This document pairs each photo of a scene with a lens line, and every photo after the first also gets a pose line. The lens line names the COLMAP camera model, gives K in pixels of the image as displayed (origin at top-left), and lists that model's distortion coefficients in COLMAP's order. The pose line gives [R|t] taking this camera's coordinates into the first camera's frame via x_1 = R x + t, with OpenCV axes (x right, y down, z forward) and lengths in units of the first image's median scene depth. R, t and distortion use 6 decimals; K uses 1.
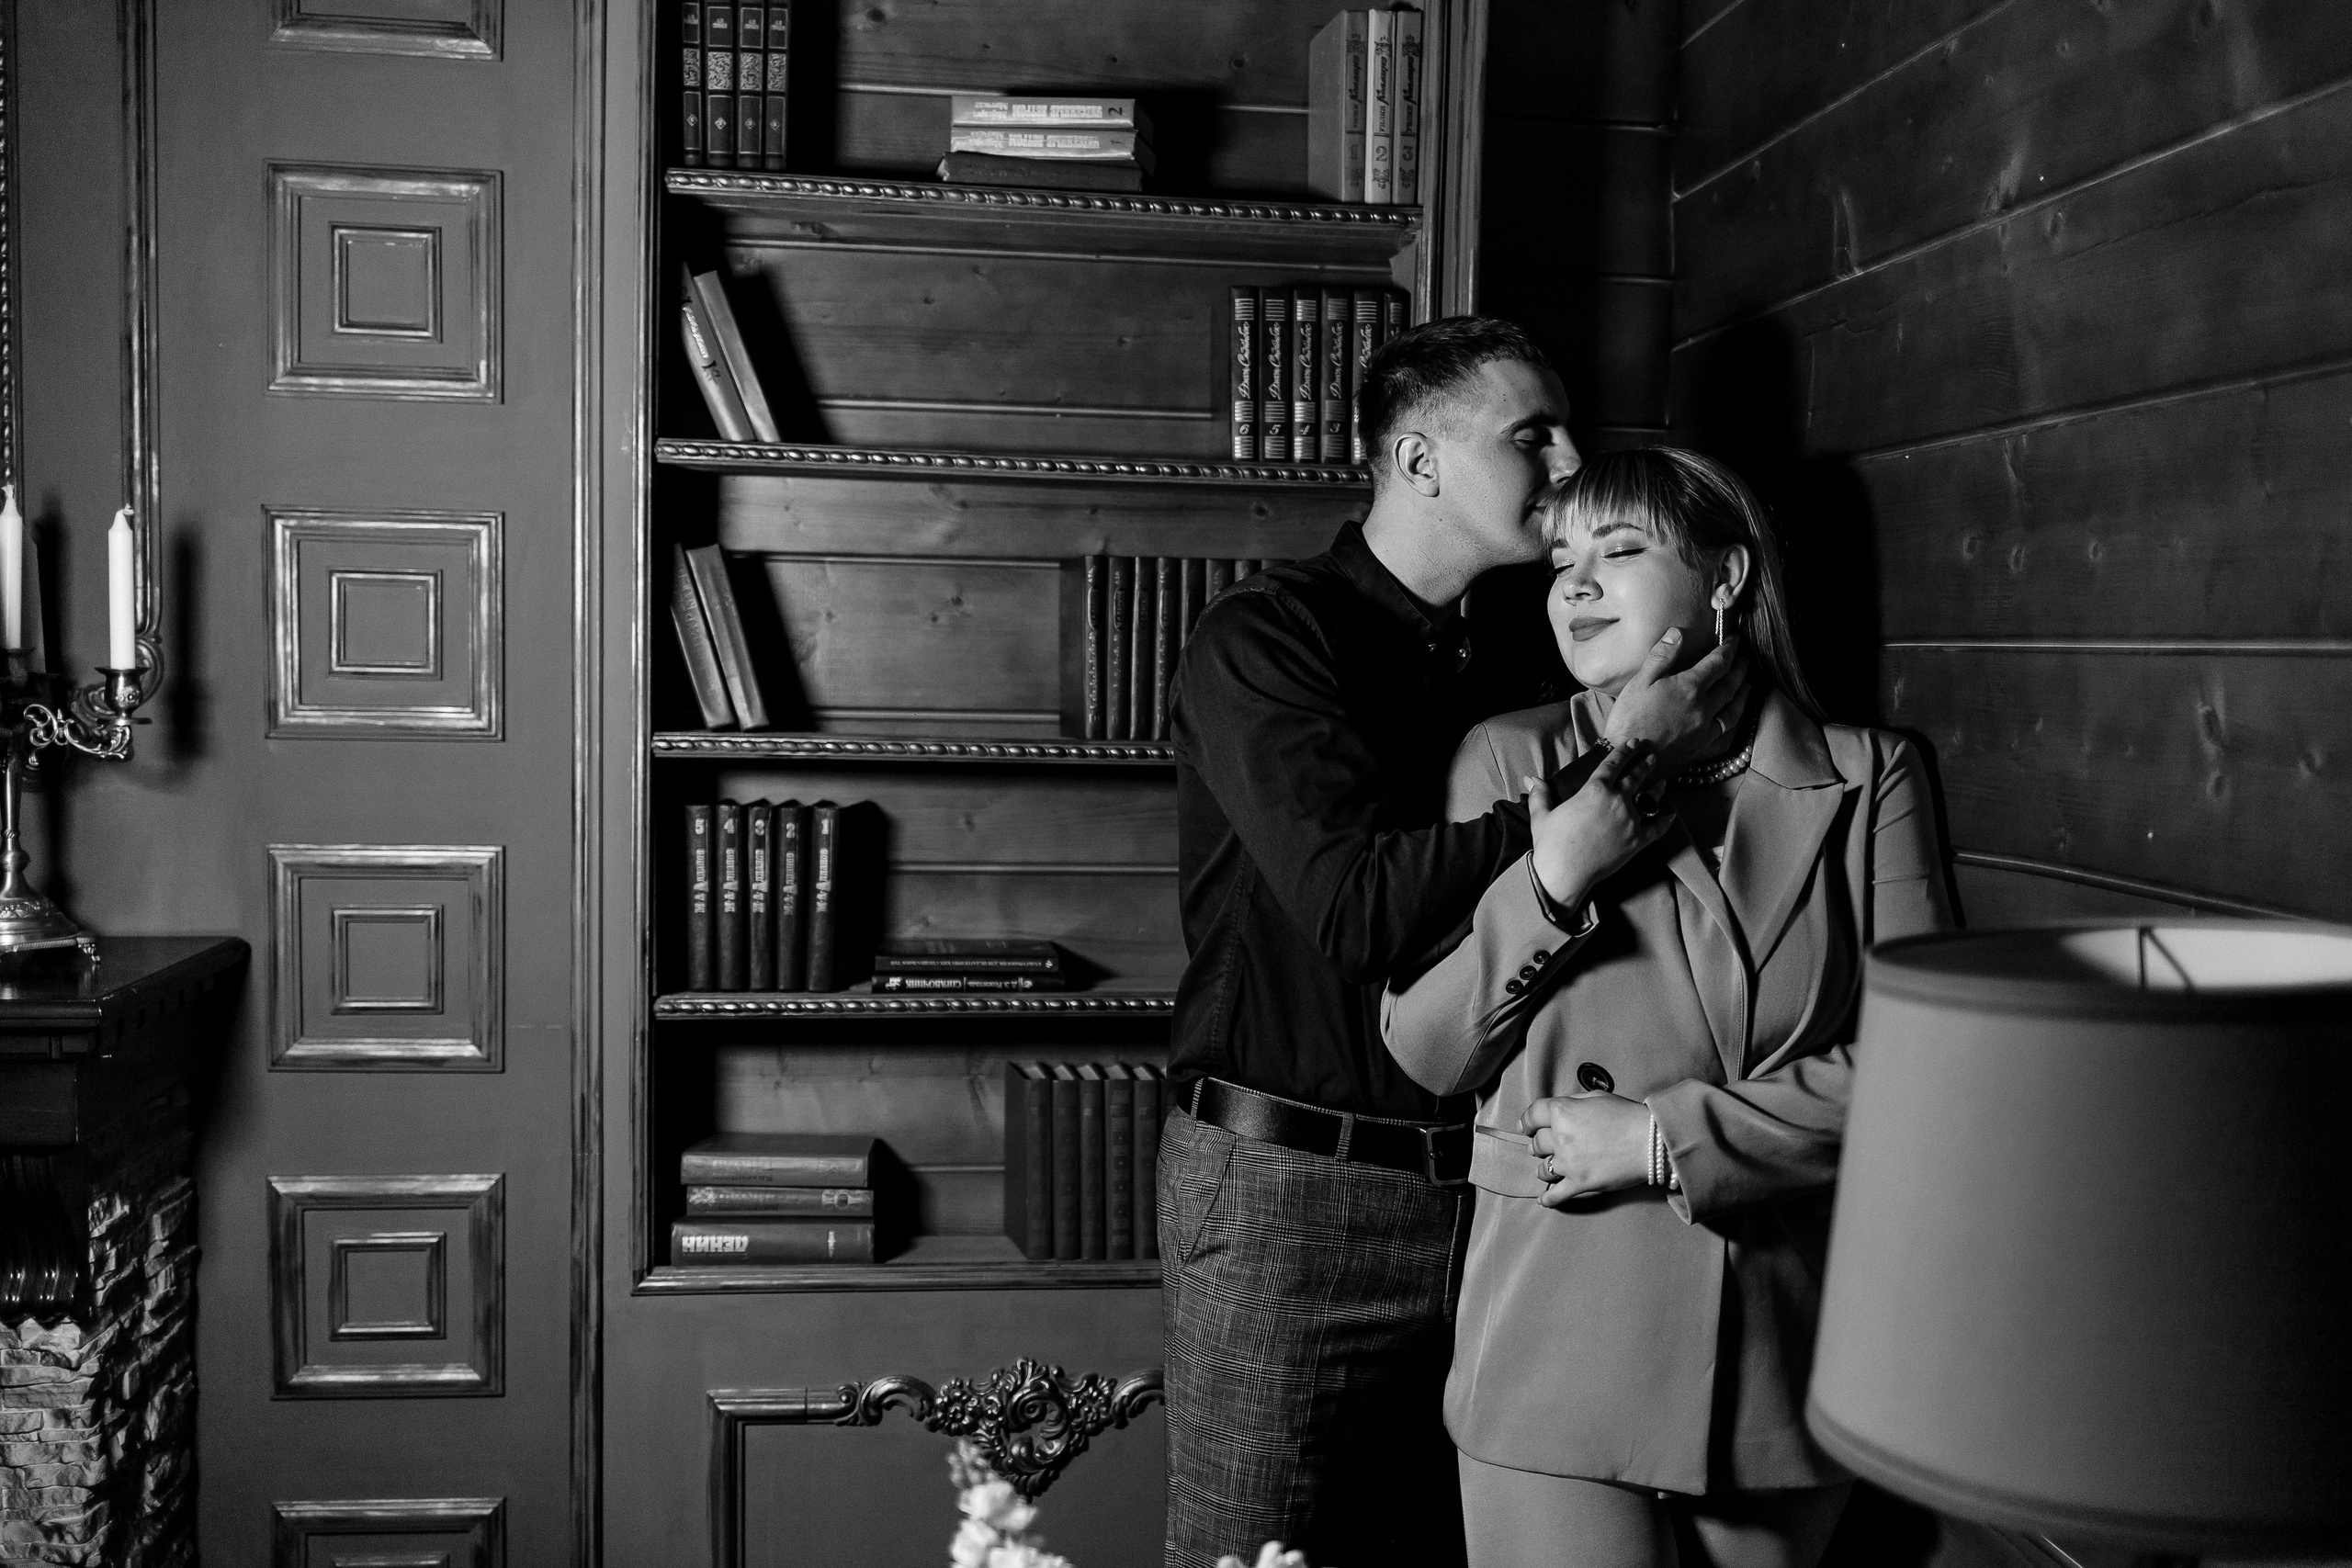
lens RADIAL K [[2367.4, 0, 1159.0], [0, 2367.4, 790.7], [0, 0, 1]] dist [0.052470, 0.000000]
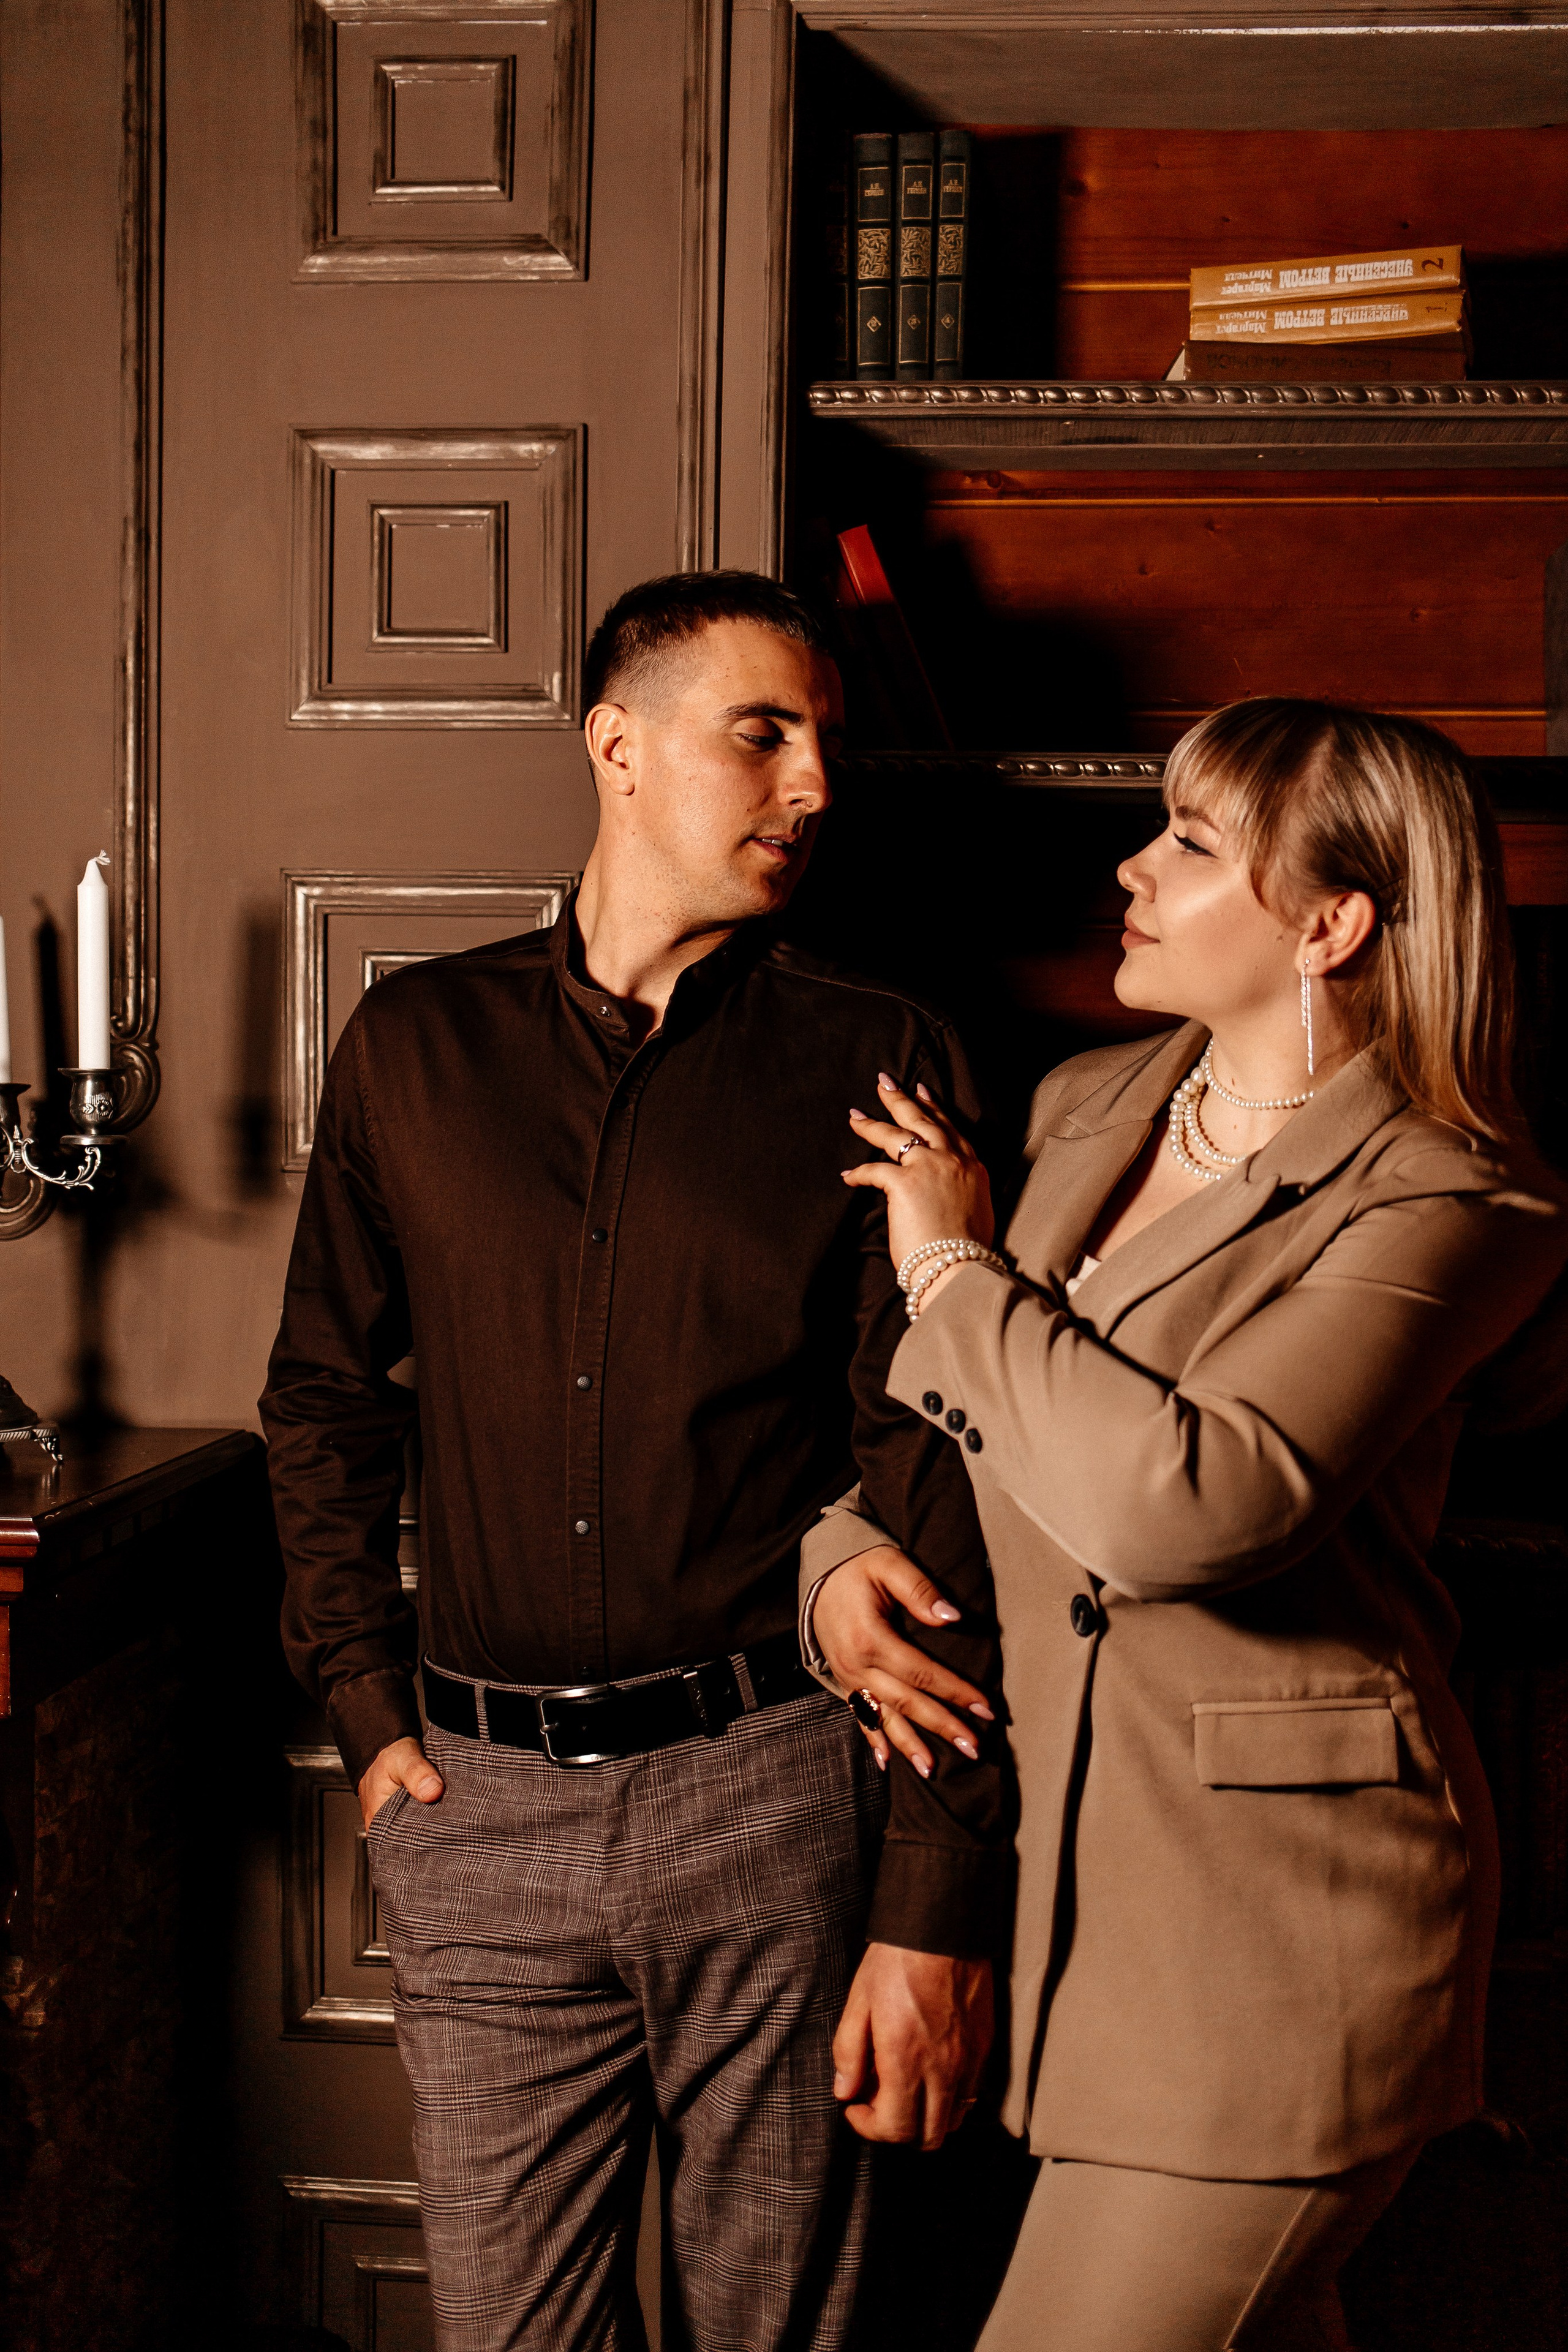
lens RADIAL K [[2367.6, 0, 790.7], [0, 2367.6, 1177.8], [0, 0, 1]] dist [0.052470, 0.000000]
pose [[0.984430, -0.003612, -0.175739, -0.078939], [-0.003945, 0.999083, -0.042634, 0.012491], [0.175732, 0.042664, 0.983513, 0.278455]]
